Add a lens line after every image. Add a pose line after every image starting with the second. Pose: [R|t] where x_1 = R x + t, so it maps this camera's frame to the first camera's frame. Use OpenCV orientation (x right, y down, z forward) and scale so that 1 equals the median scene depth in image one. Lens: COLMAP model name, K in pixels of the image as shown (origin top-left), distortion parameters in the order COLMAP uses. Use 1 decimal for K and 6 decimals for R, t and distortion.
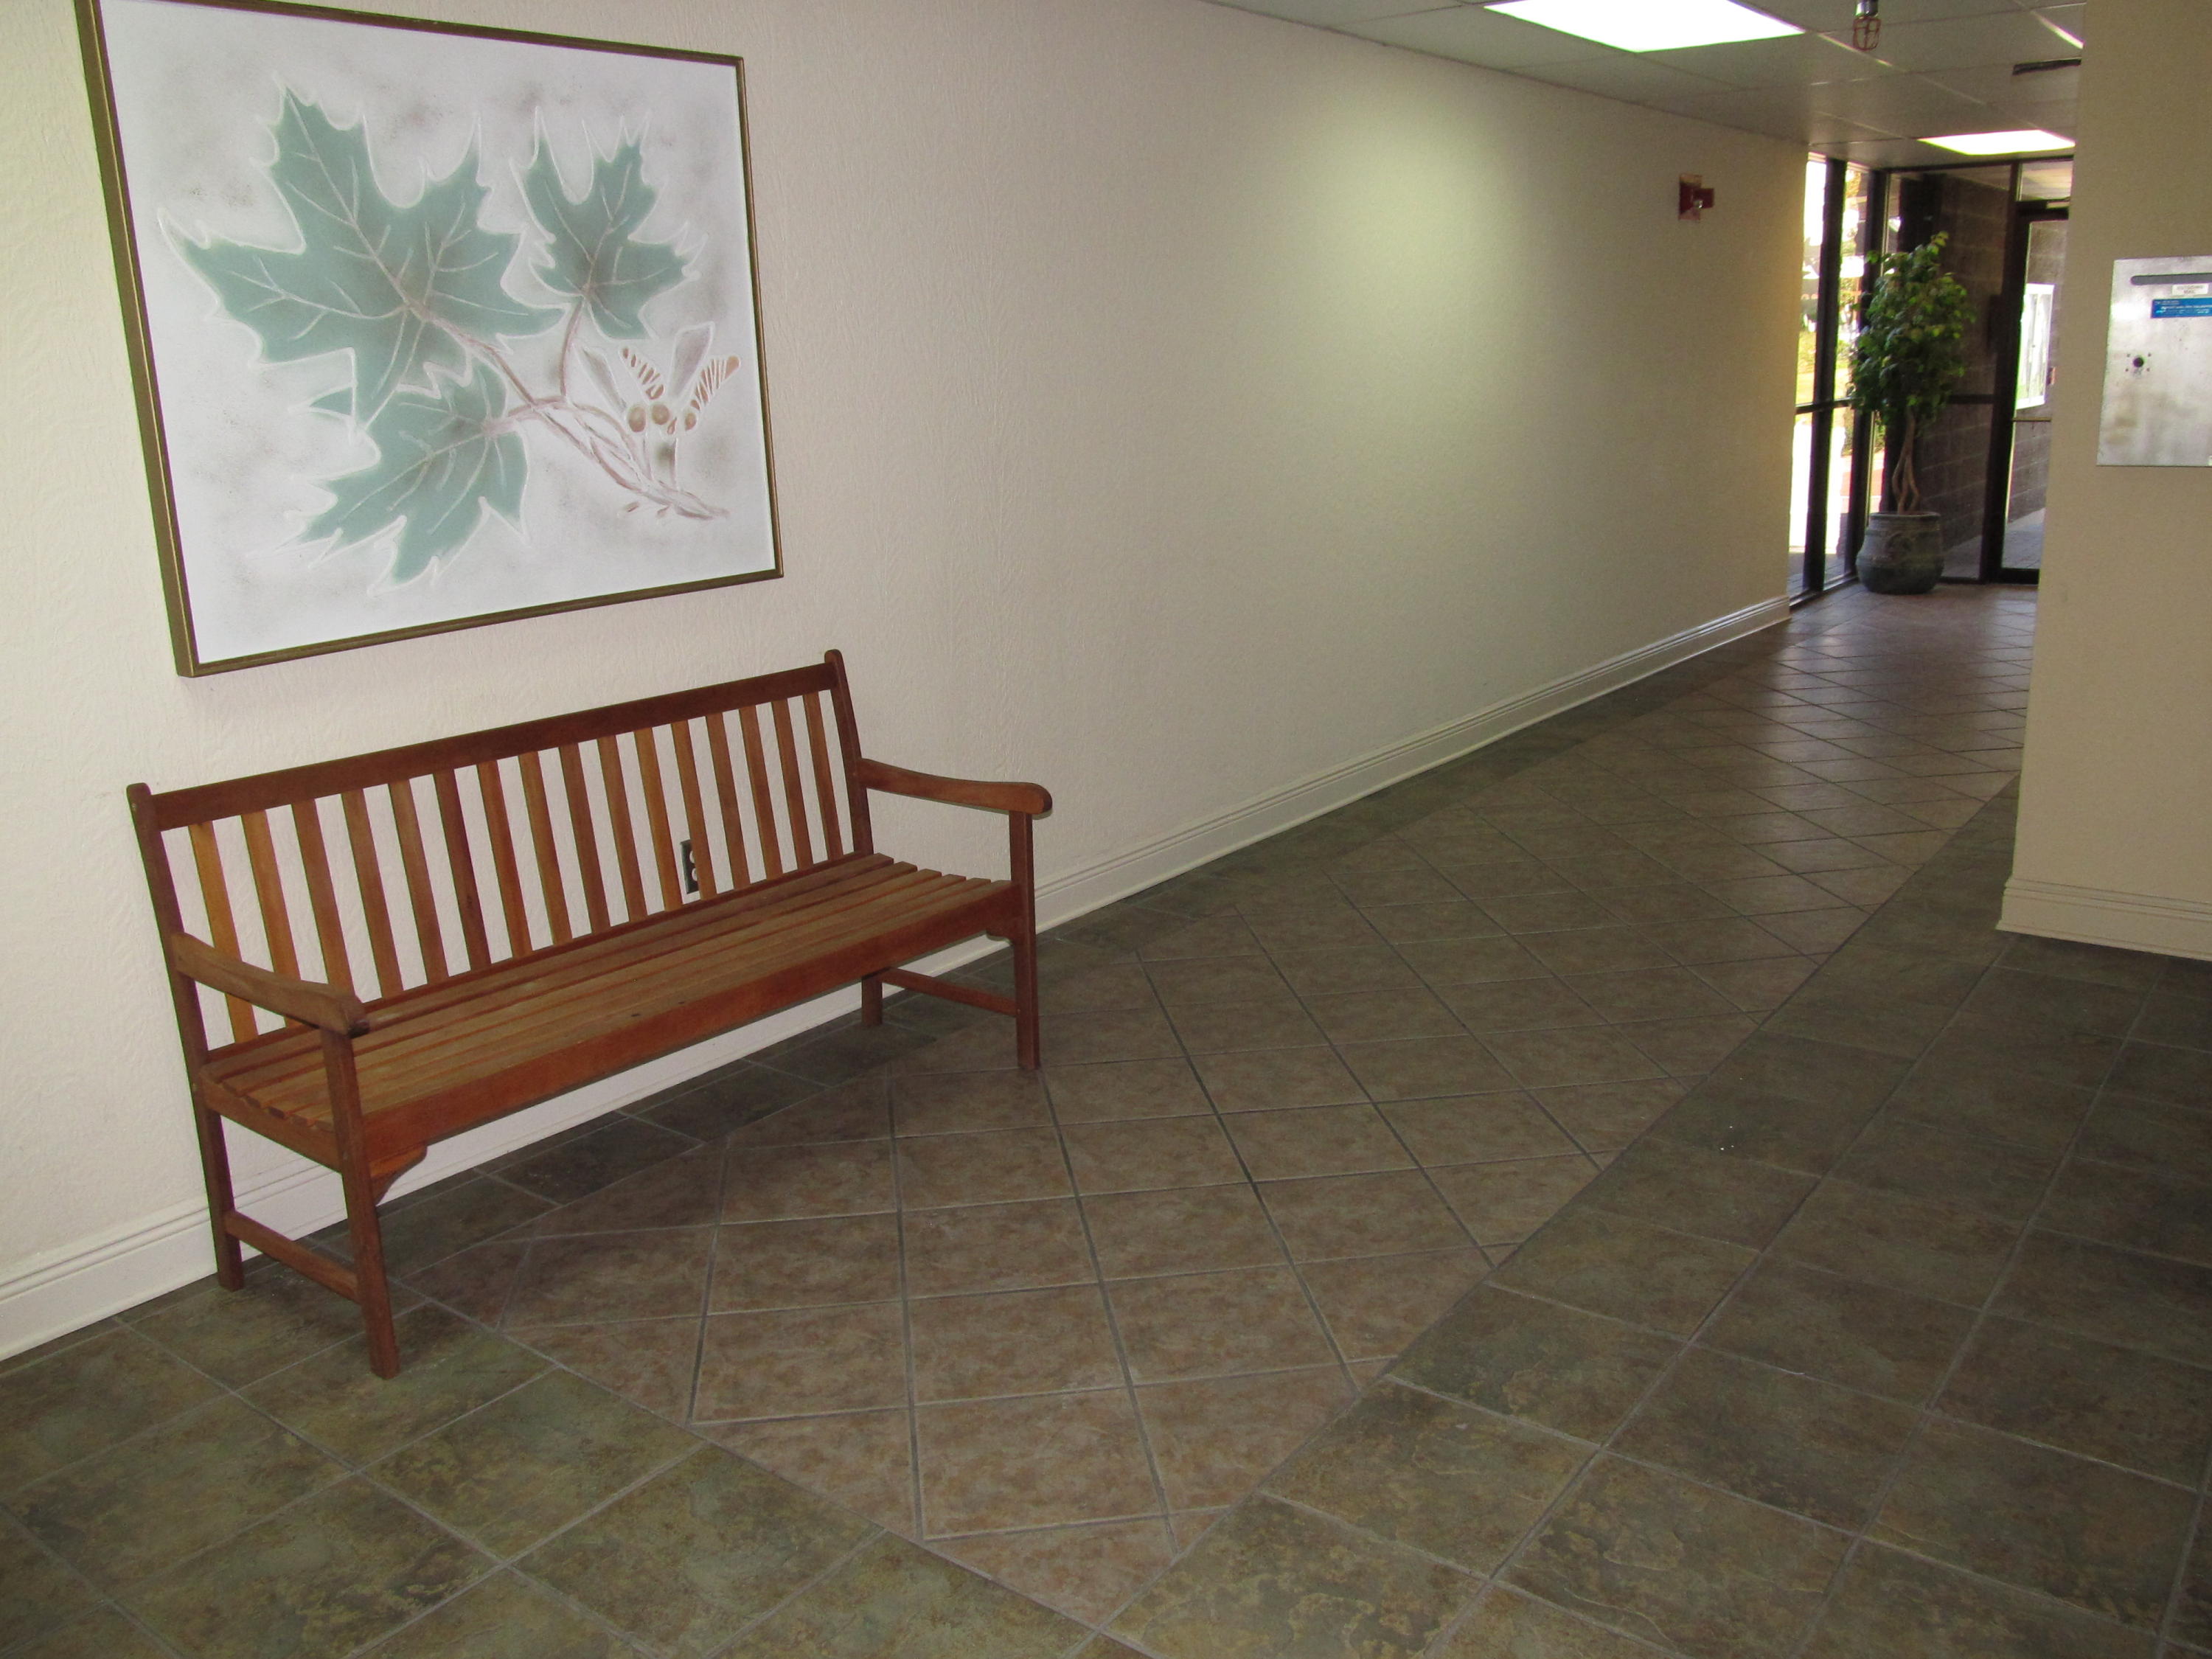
lens RADIAL K [[1817.0, 0, 1111.6], [0, 1817.0, 821.9], [0, 0, 1]] dist [-0.078636, 0.051397]
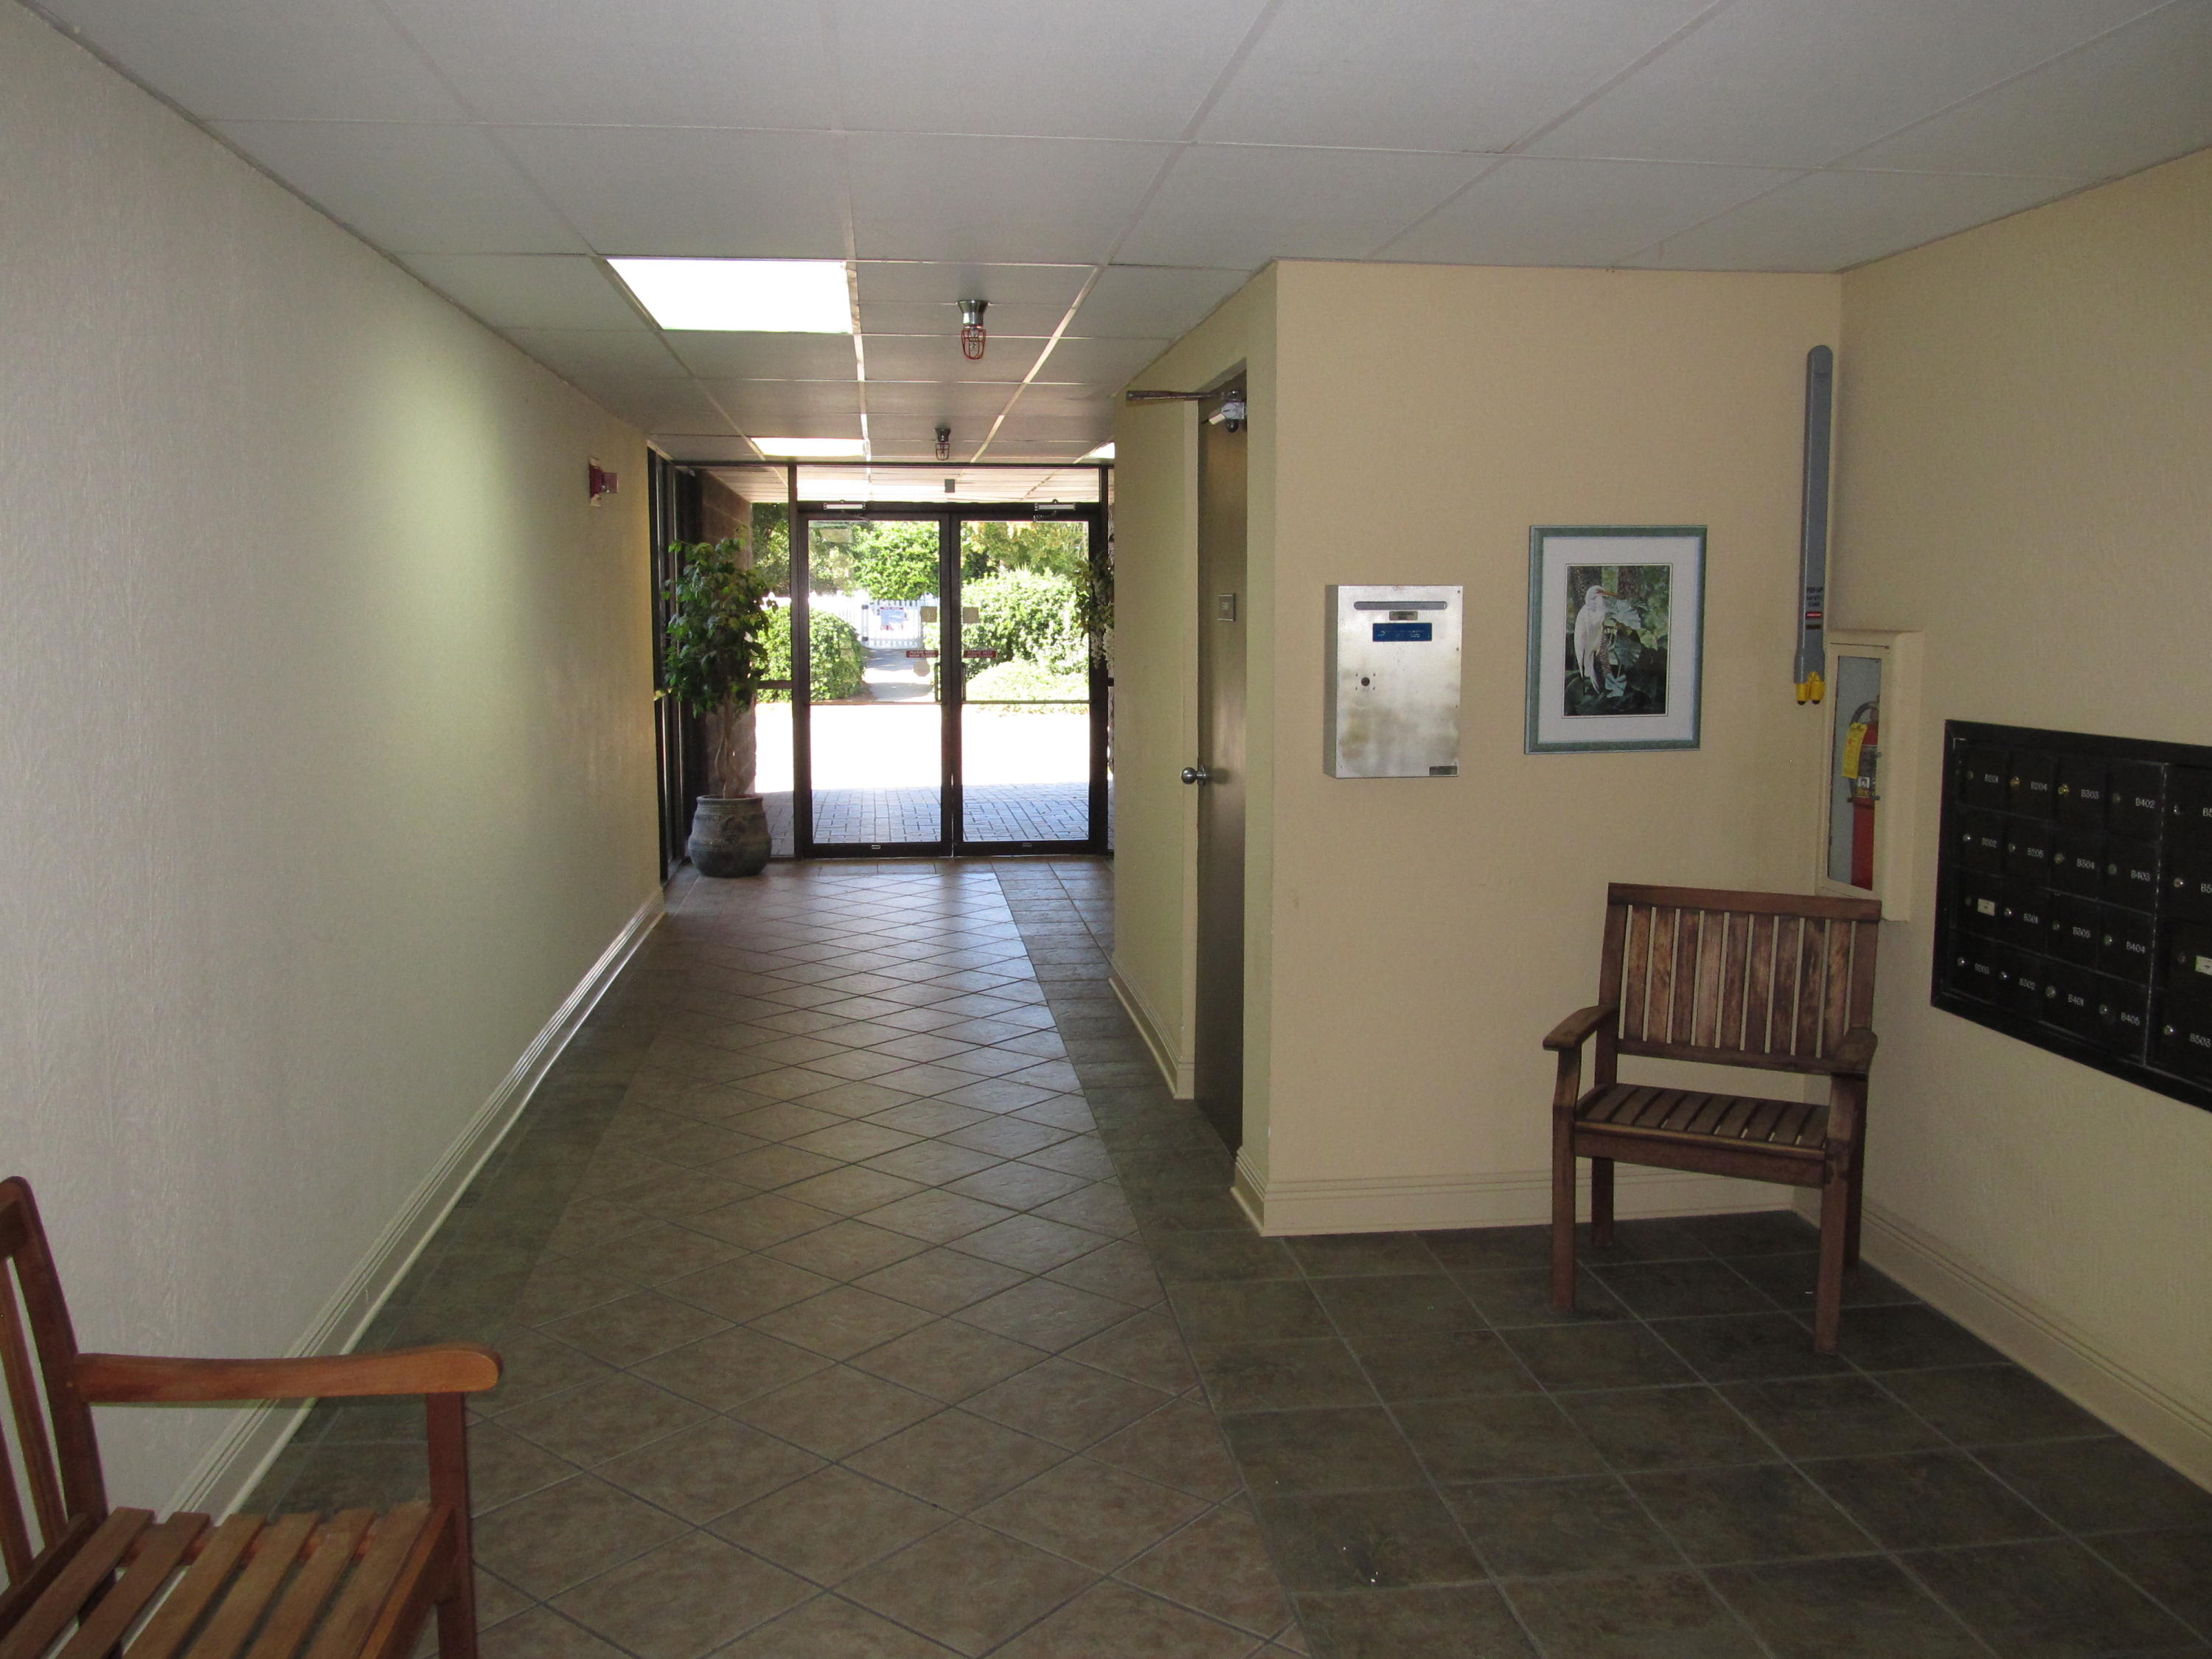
lens RADIAL K [[1817.0, 0, 1102.6], [0, 1817.0, 837.6], [0, 0, 1]] dist [-0.078636, 0.051397]
pose [[0.726182, -0.053939, 0.685383, -0.278384], [0.147033, 0.986037, -0.078185, -0.104840], [-0.671595, 0.157551, 0.723973, 0.334776]]
